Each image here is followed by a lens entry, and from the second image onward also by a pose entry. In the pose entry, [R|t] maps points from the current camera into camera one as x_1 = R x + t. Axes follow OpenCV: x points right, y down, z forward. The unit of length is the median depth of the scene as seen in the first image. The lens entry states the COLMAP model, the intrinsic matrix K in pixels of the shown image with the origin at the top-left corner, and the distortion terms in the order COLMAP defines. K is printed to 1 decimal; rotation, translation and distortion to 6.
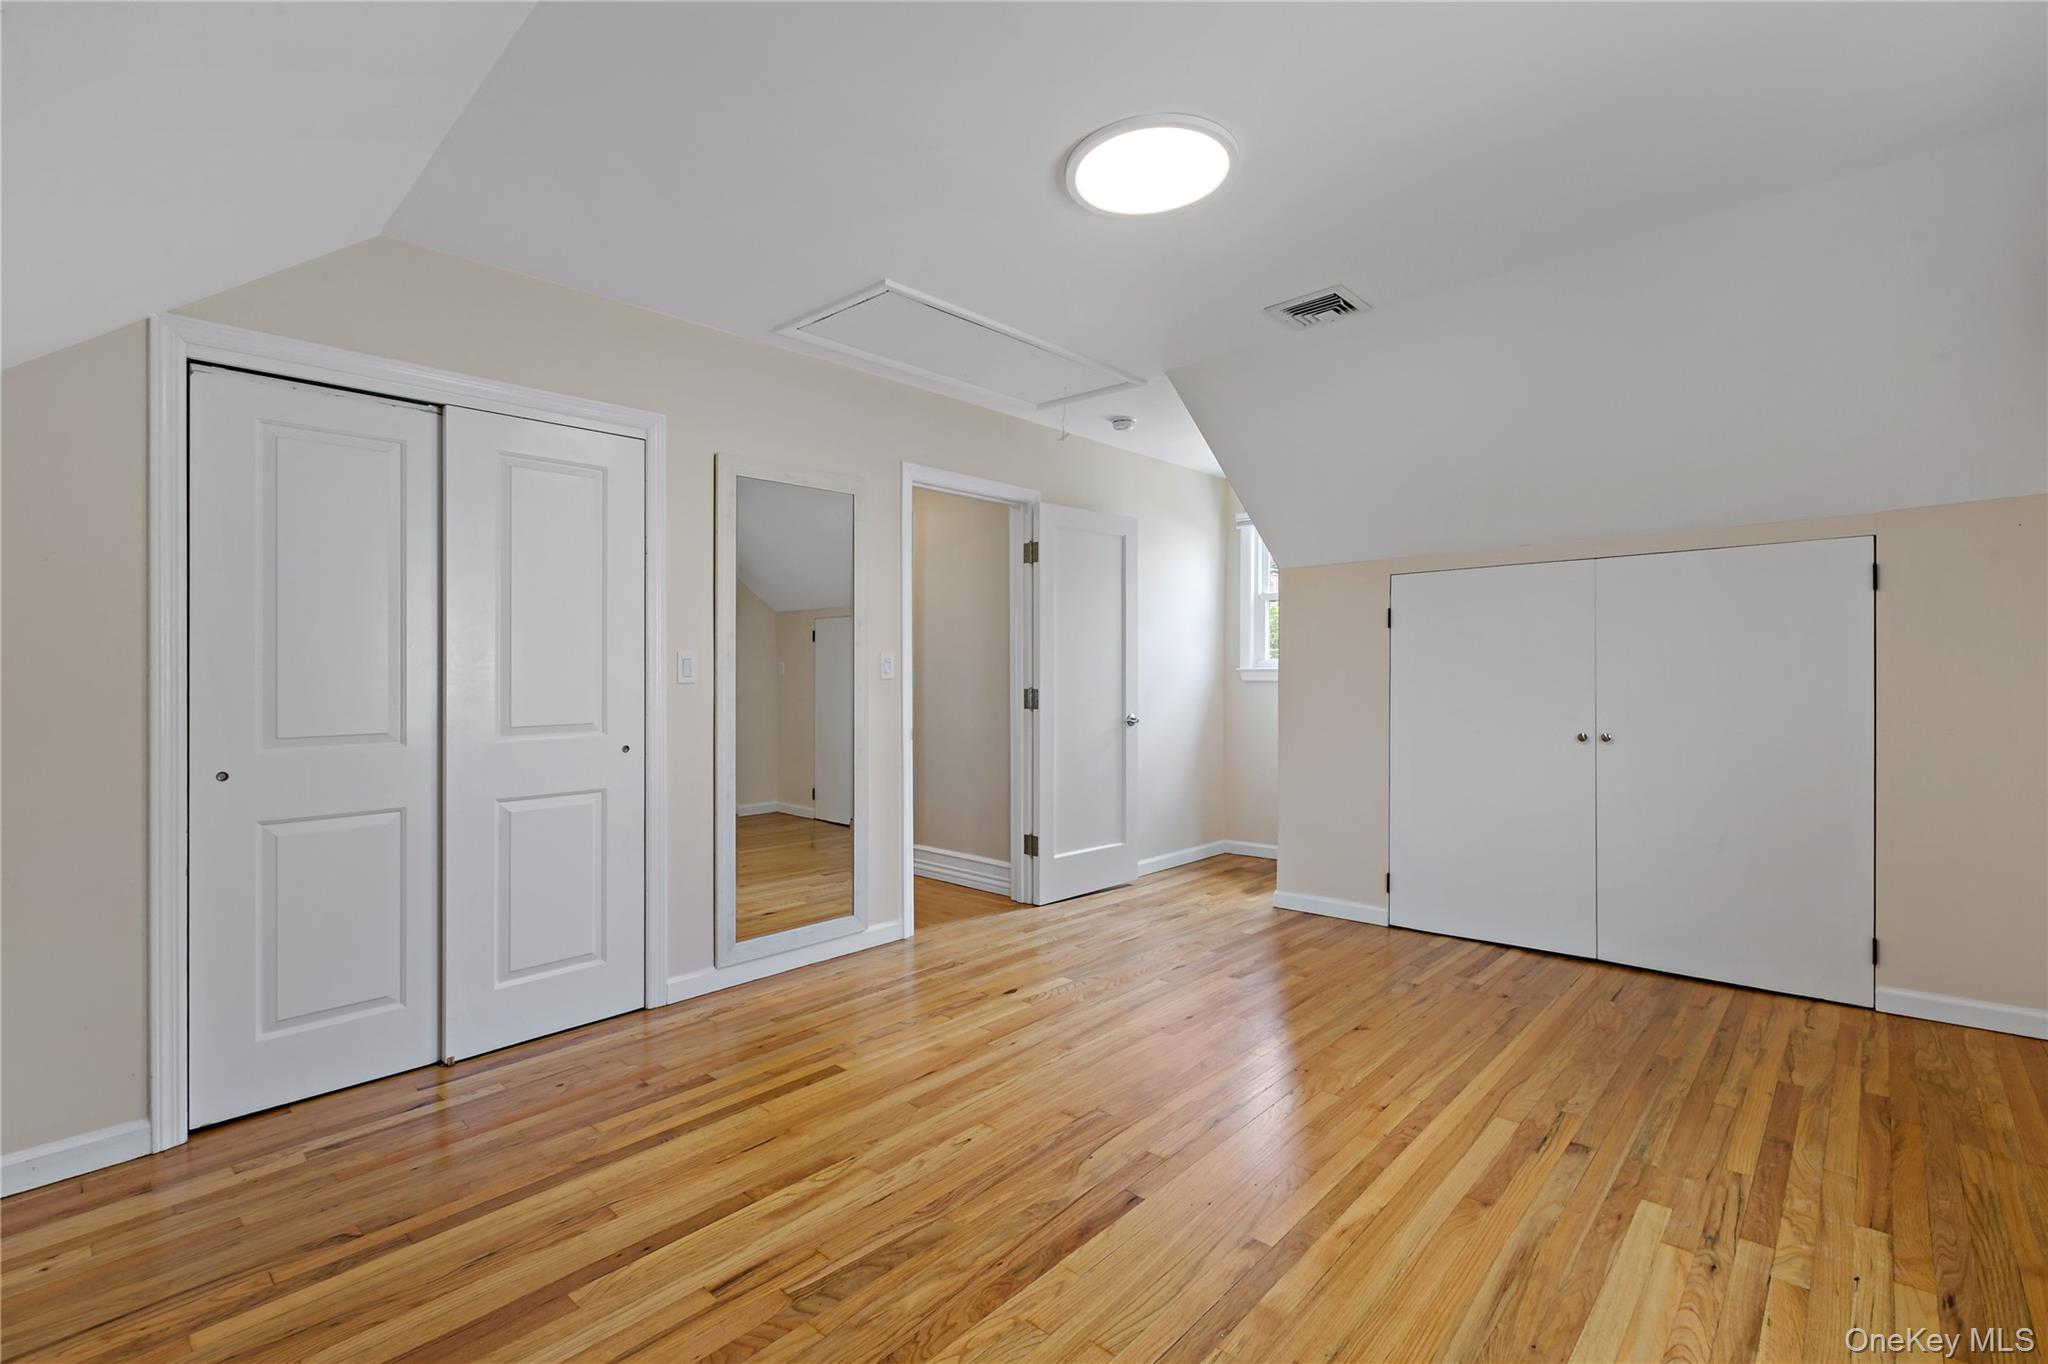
lens RADIAL K [[925.6, 0, 1022.5], [0, 925.6, 671.2], [0, 0, 1]] dist [-0.003206, -0.000021]
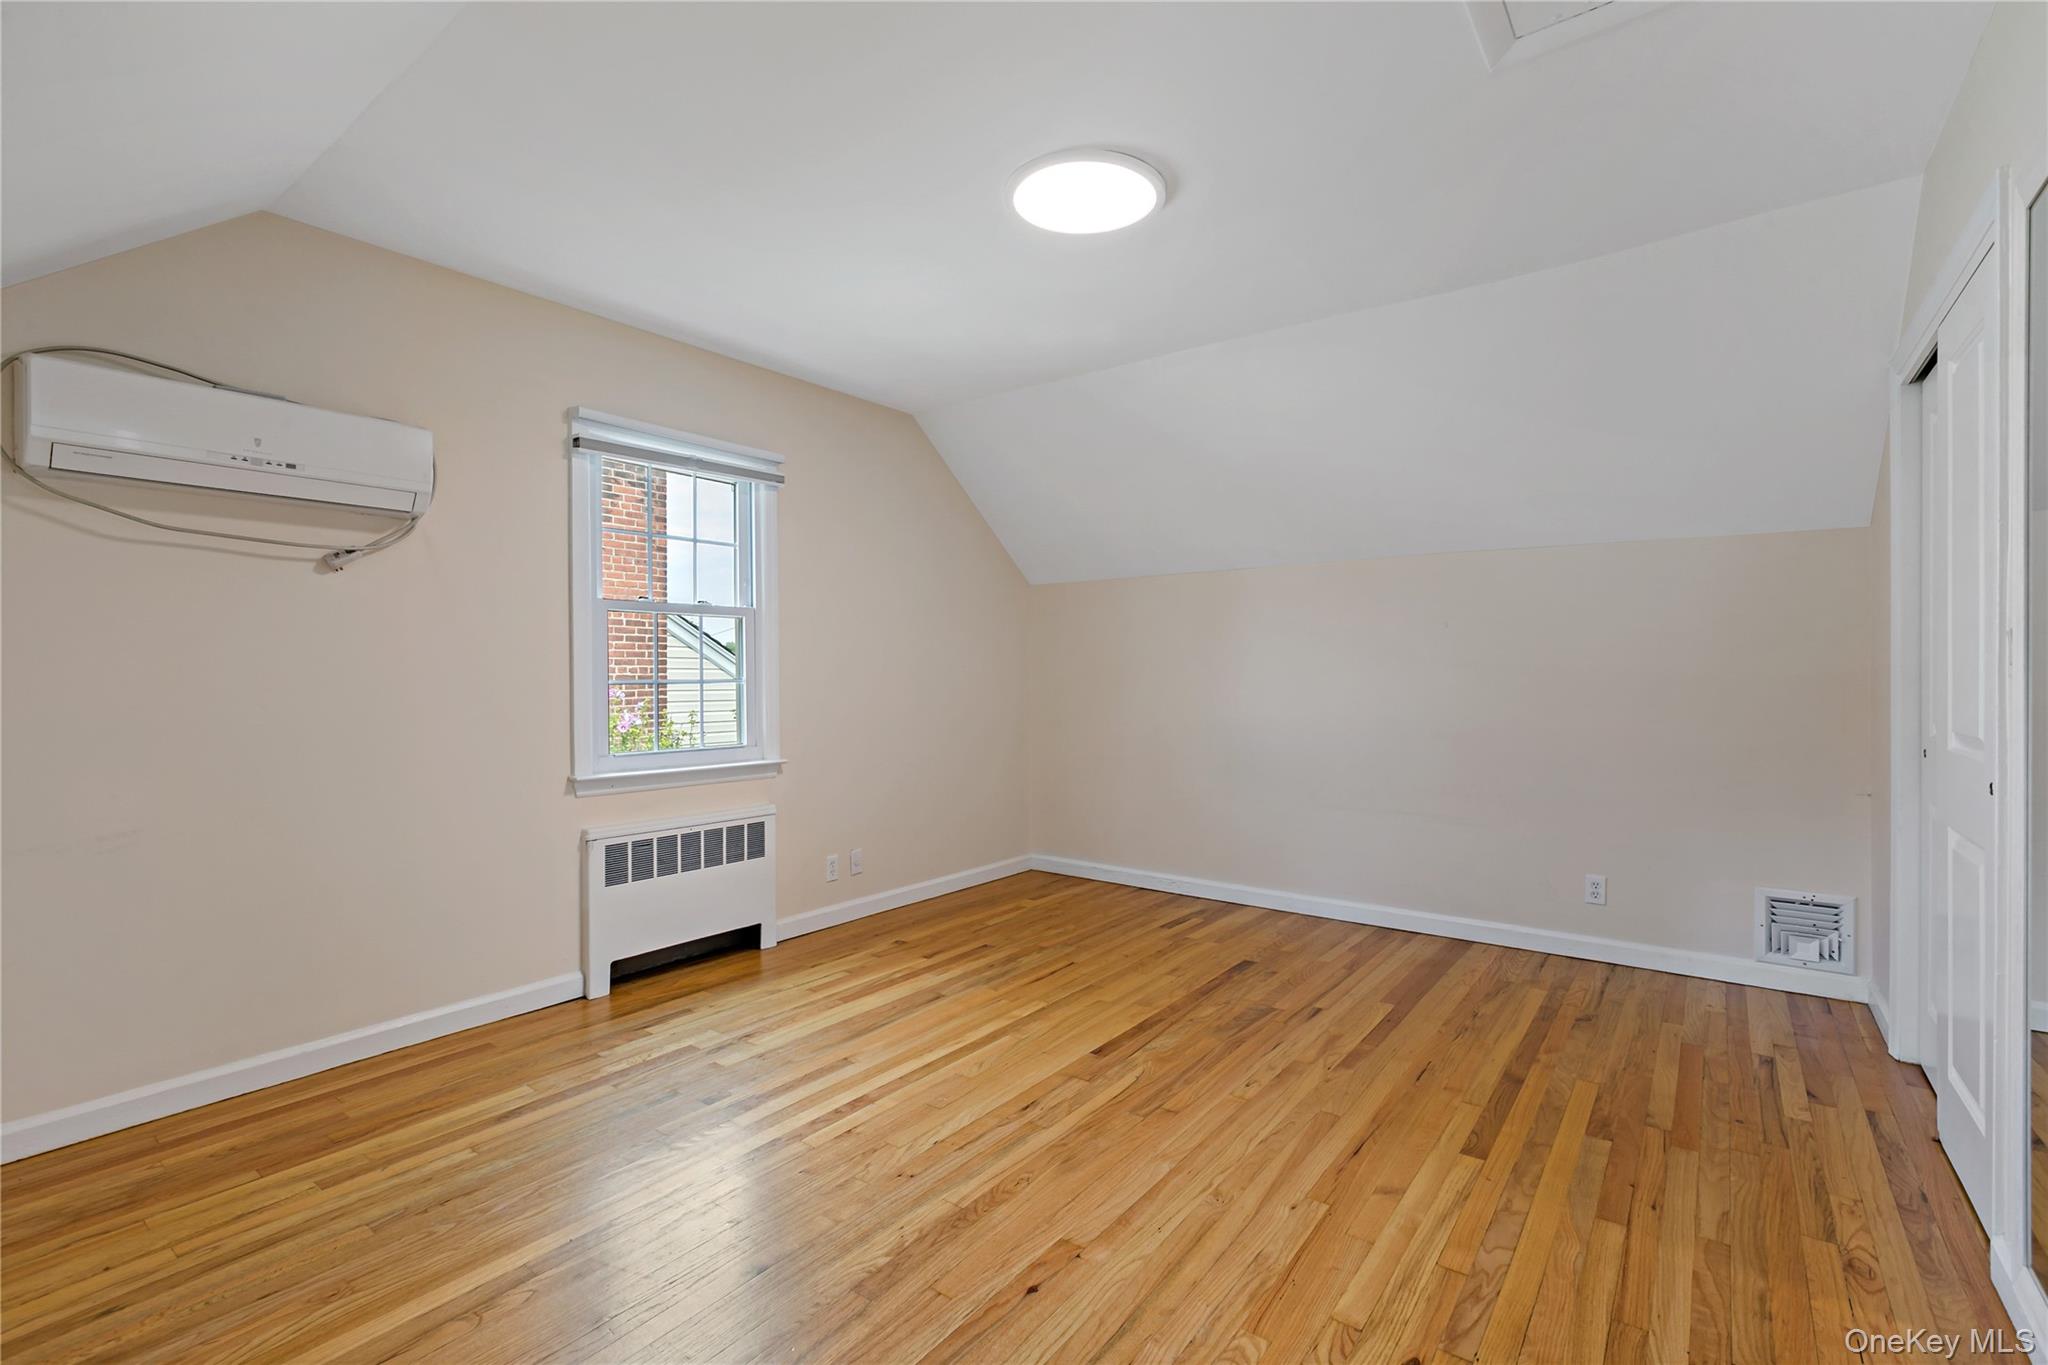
lens RADIAL K [[925.6, 0, 1029.7], [0, 925.6, 682.1], [0, 0, 1]] dist [-0.003206, -0.000021]
pose [[-0.994372, 0.014930, -0.104887, 0.314687], [0.013813, 0.999840, 0.011367, -0.000749], [0.105039, 0.009854, -0.994419, 2.076282]]
